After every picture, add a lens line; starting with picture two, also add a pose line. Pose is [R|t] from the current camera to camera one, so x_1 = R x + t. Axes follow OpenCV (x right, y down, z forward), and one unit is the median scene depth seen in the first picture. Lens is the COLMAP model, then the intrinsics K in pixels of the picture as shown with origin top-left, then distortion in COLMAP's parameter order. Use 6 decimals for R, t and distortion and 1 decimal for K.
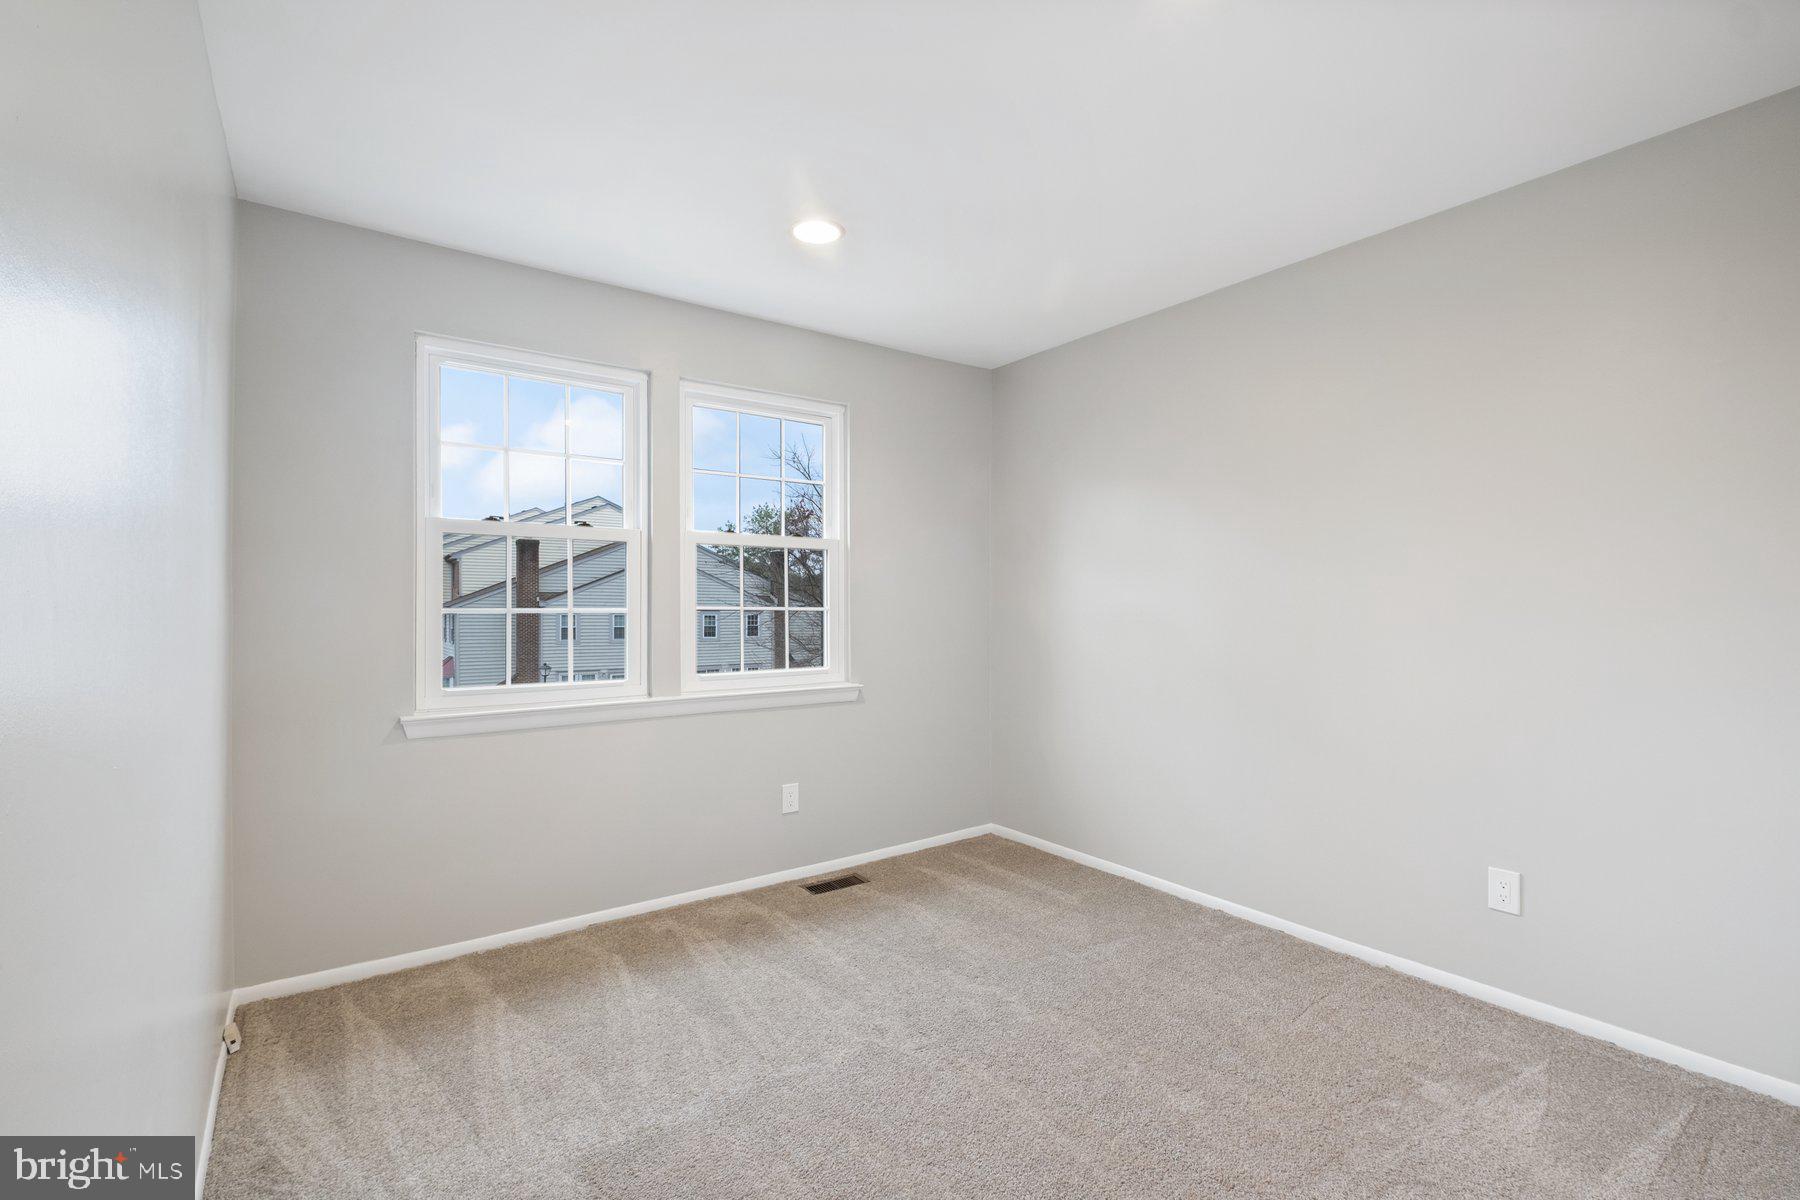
lens RADIAL K [[807.6, 0, 900.0], [0, 807.6, 600.0], [0, 0, 1]] dist [-0.001346, -0.000245]
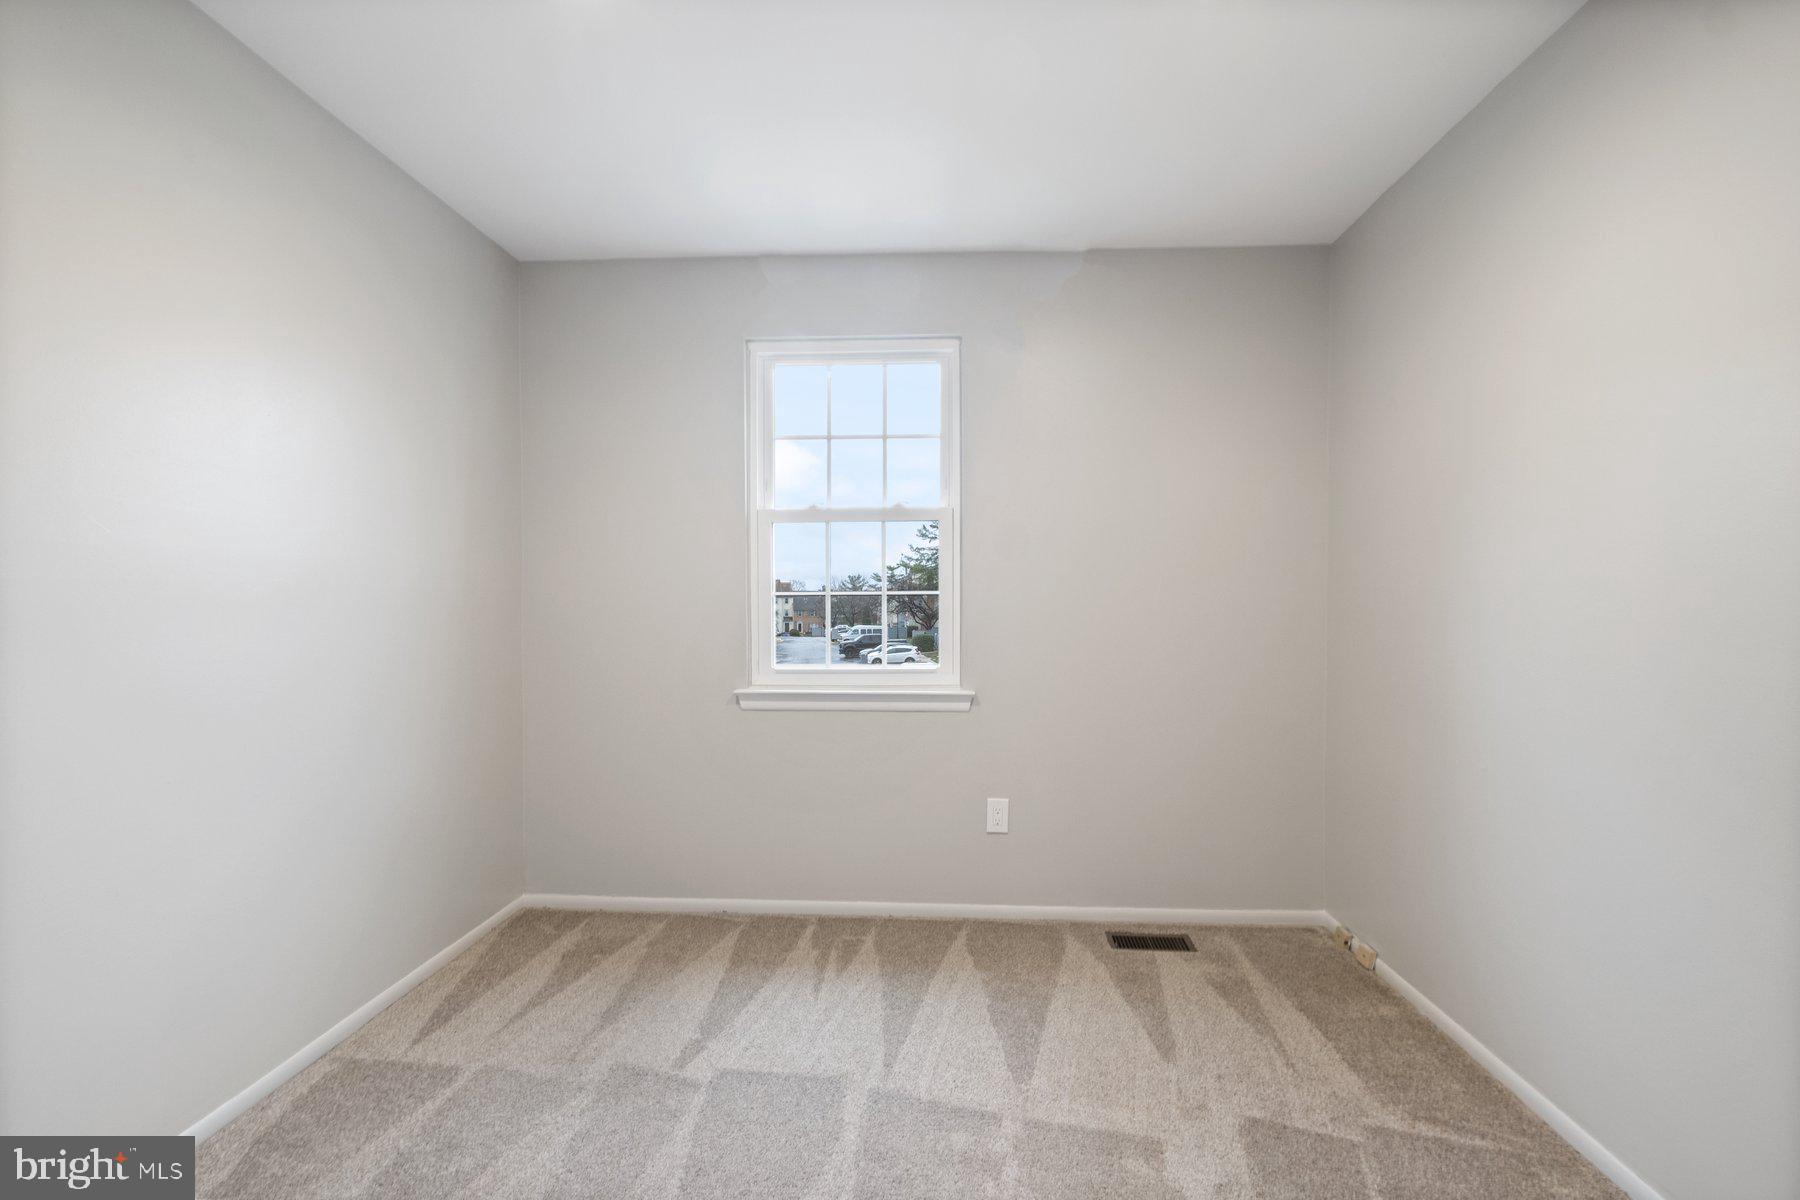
lens RADIAL K [[855.2, 0, 900.0], [0, 855.2, 600.0], [0, 0, 1]] dist [0.023160, 0.000390]
pose [[0.771624, 0.015990, -0.635878, 0.309714], [-0.004311, 0.999793, 0.019909, -0.000703], [0.636065, -0.012621, 0.771533, 0.225867]]
